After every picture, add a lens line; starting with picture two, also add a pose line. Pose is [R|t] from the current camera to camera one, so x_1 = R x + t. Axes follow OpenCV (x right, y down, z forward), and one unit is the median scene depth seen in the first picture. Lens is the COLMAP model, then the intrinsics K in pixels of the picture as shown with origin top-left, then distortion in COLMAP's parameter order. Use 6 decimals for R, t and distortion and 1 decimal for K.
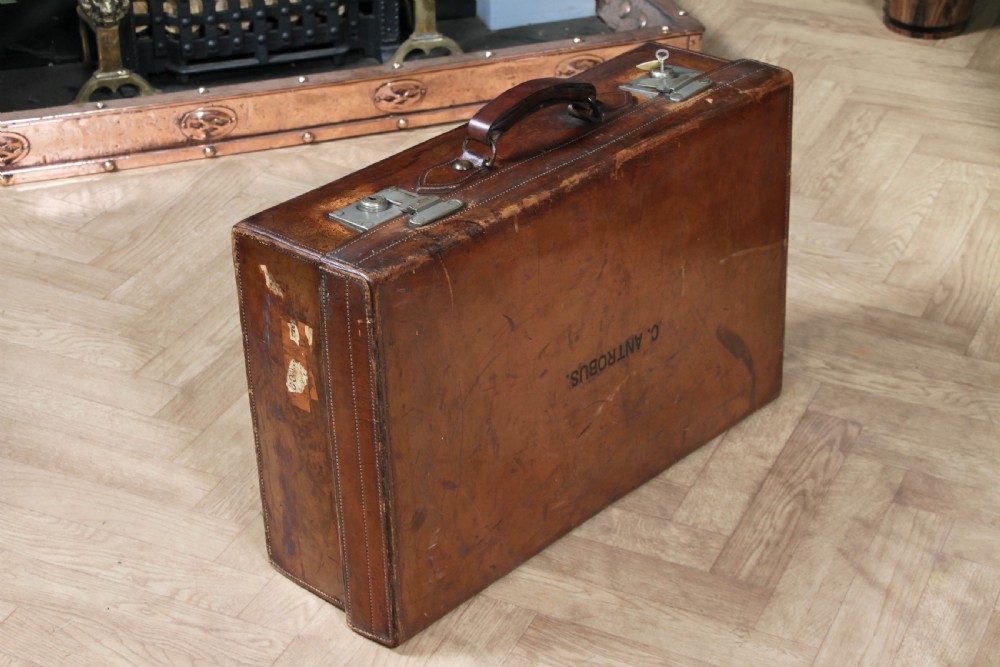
lens RADIAL K [[2134.6, 0, 494.3], [0, 2134.6, 329.4], [0, 0, 1]] dist [0.257314, 0.000000]
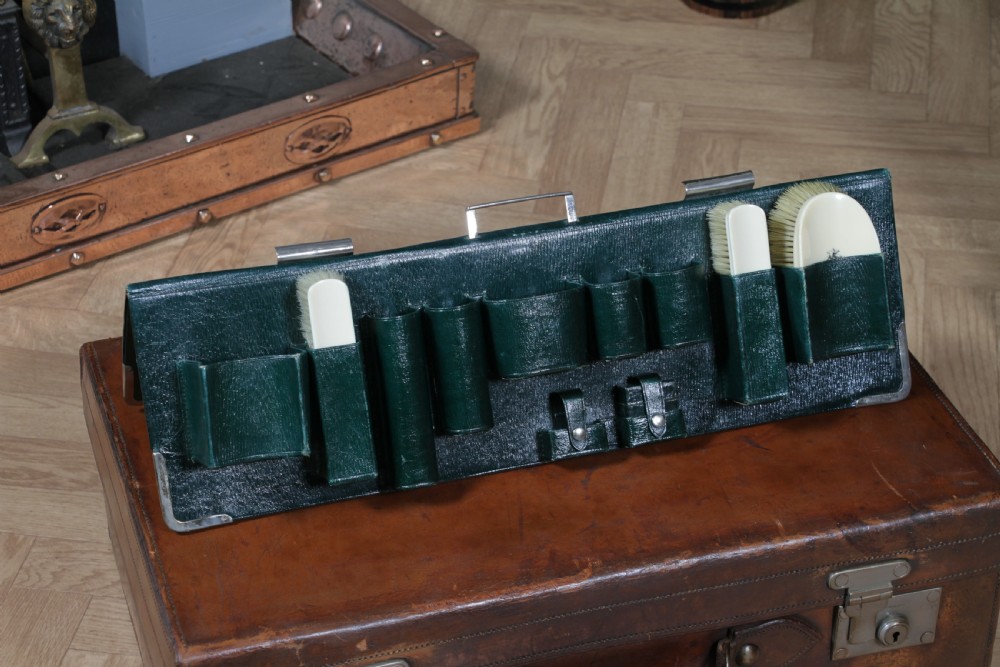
lens RADIAL K [[2576.0, 0, 539.0], [0, 2576.0, 344.2], [0, 0, 1]] dist [0.399541, 0.000000]
pose [[0.960155, -0.149037, 0.236411, -0.109688], [0.133467, 0.987767, 0.080640, -0.126343], [-0.245537, -0.045873, 0.968301, 0.193143]]
